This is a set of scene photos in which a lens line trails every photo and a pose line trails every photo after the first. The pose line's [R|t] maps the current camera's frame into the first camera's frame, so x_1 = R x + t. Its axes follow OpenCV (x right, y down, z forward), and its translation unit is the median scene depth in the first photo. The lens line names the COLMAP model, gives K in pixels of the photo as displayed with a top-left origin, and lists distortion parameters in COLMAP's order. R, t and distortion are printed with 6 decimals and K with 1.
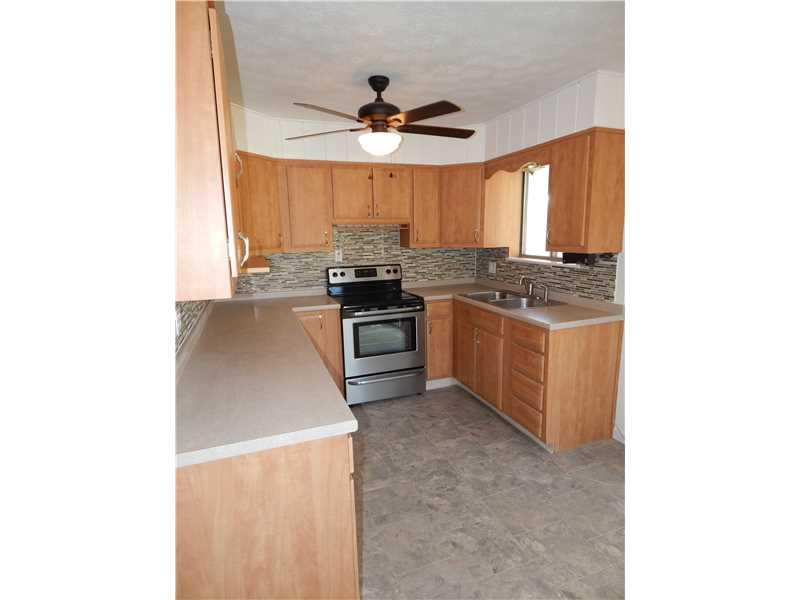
lens RADIAL K [[396.3, 0, 400.0], [0, 396.3, 300.0], [0, 0, 1]] dist [0.002477, -0.000172]
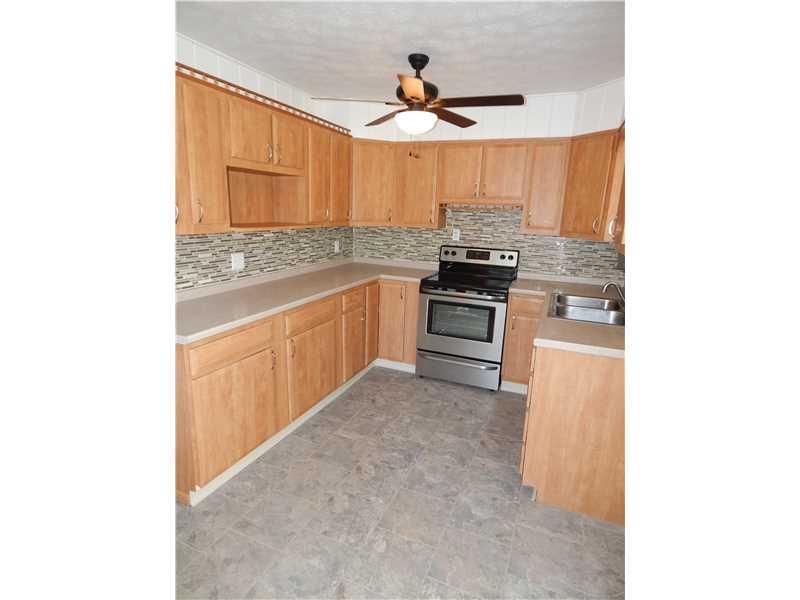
lens RADIAL K [[396.3, 0, 400.0], [0, 396.3, 300.0], [0, 0, 1]] dist [0.002477, -0.000172]
pose [[0.728821, 0.198570, -0.655278, 0.462772], [-0.168186, 0.979622, 0.109794, -0.037180], [0.663727, 0.030189, 0.747366, 0.156137]]
